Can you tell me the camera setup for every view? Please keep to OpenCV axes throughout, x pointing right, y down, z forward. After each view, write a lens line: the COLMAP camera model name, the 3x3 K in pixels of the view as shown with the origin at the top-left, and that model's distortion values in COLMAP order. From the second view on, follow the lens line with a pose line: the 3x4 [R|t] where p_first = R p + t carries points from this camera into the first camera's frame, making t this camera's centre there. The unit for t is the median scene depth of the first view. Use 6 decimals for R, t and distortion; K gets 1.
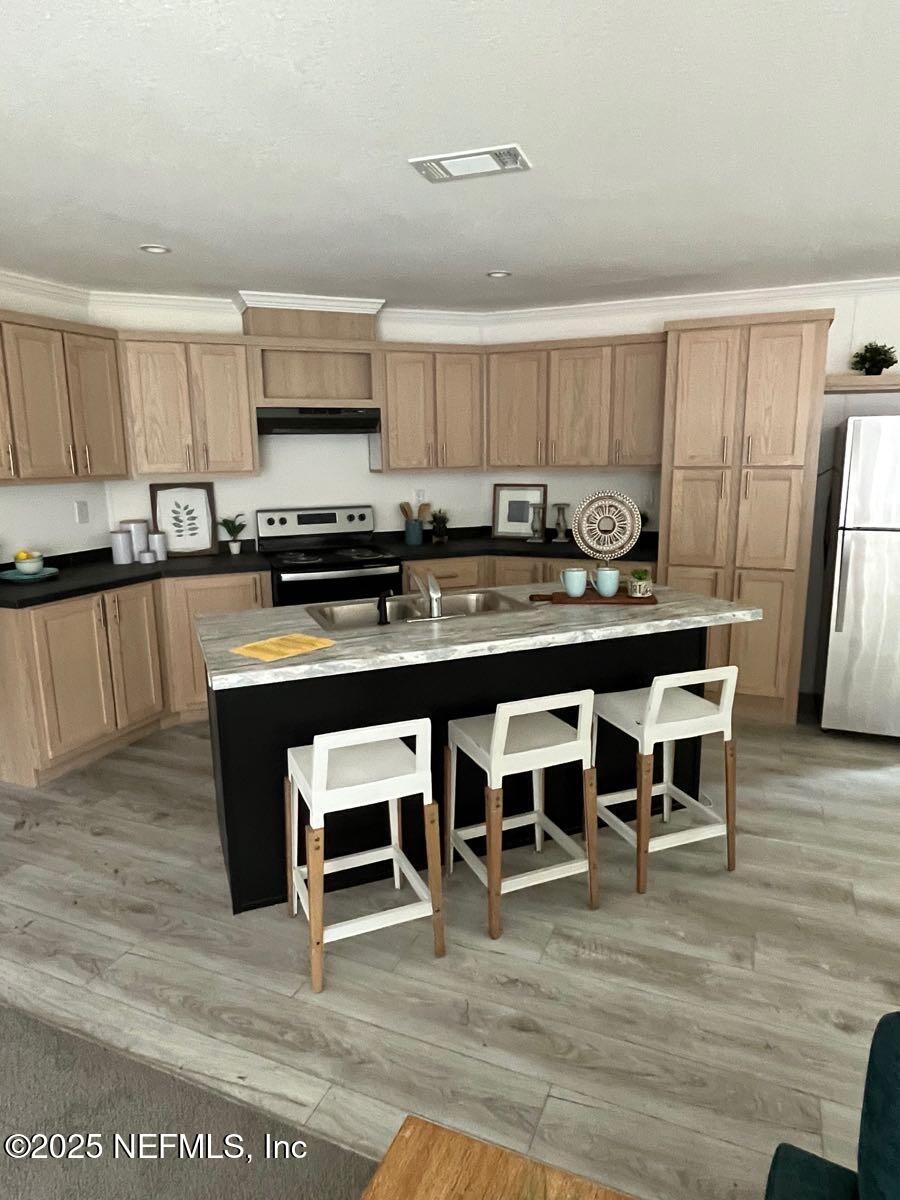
lens RADIAL K [[748.5, 0, 450.0], [0, 748.5, 600.0], [0, 0, 1]] dist [-0.006918, -0.001280]
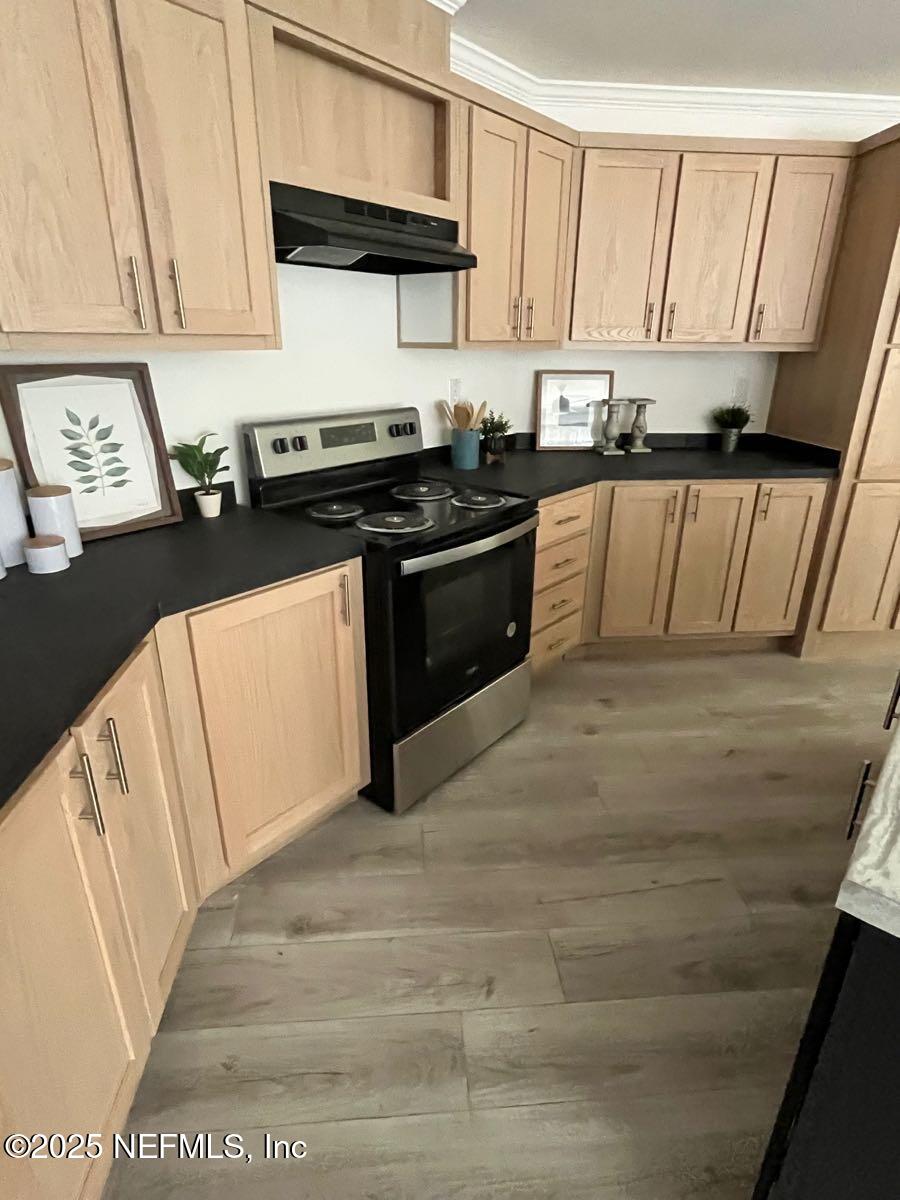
lens RADIAL K [[638.6, 0, 450.0], [0, 638.6, 600.0], [0, 0, 1]] dist [-0.007375, 0.001255]
pose [[0.884877, -0.155044, 0.439265, -0.352696], [0.070143, 0.976581, 0.203396, -0.085024], [-0.460513, -0.149169, 0.875029, 0.571984]]
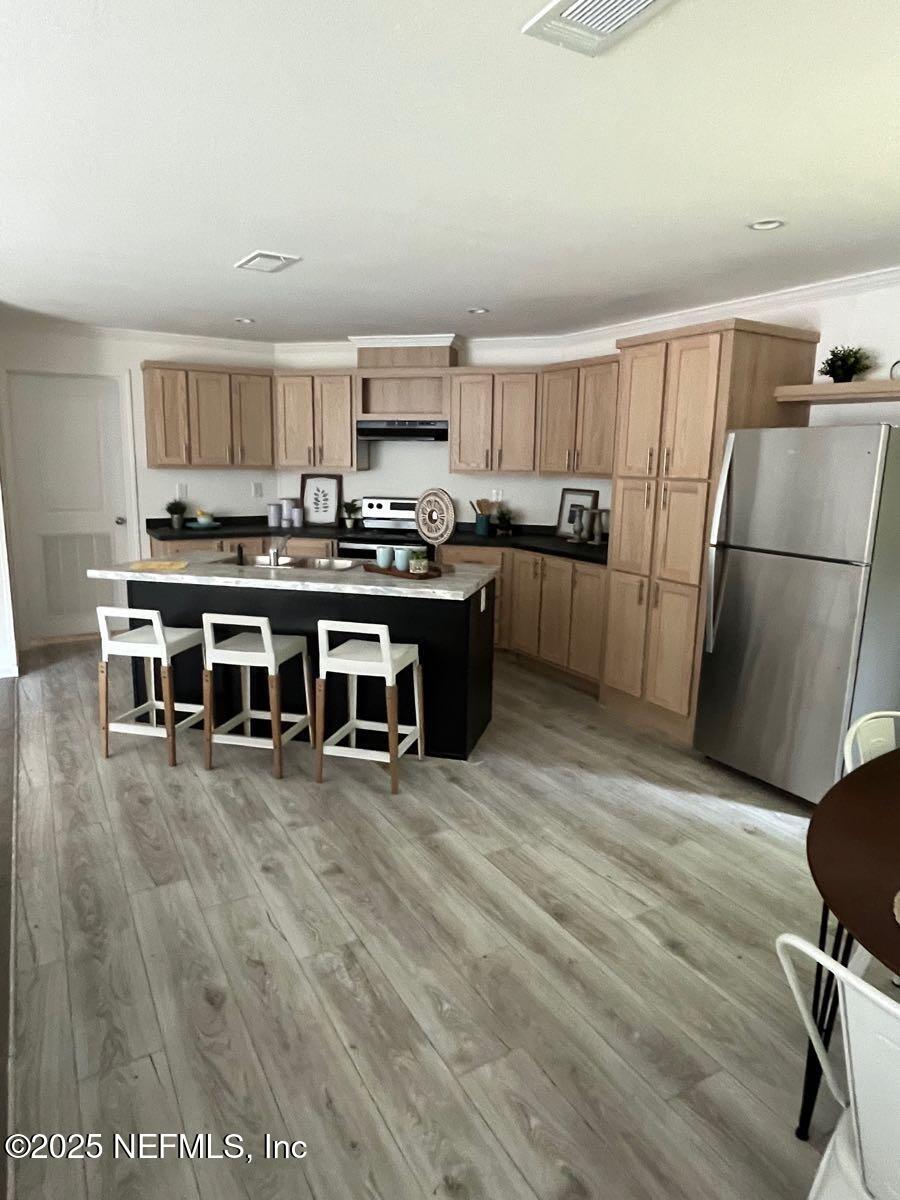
lens RADIAL K [[748.5, 0, 450.0], [0, 748.5, 600.0], [0, 0, 1]] dist [-0.006918, -0.001280]
pose [[0.797252, 0.138425, -0.587560, 0.693630], [-0.144207, 0.988845, 0.037293, -0.010116], [0.586168, 0.054998, 0.808321, 0.020059]]
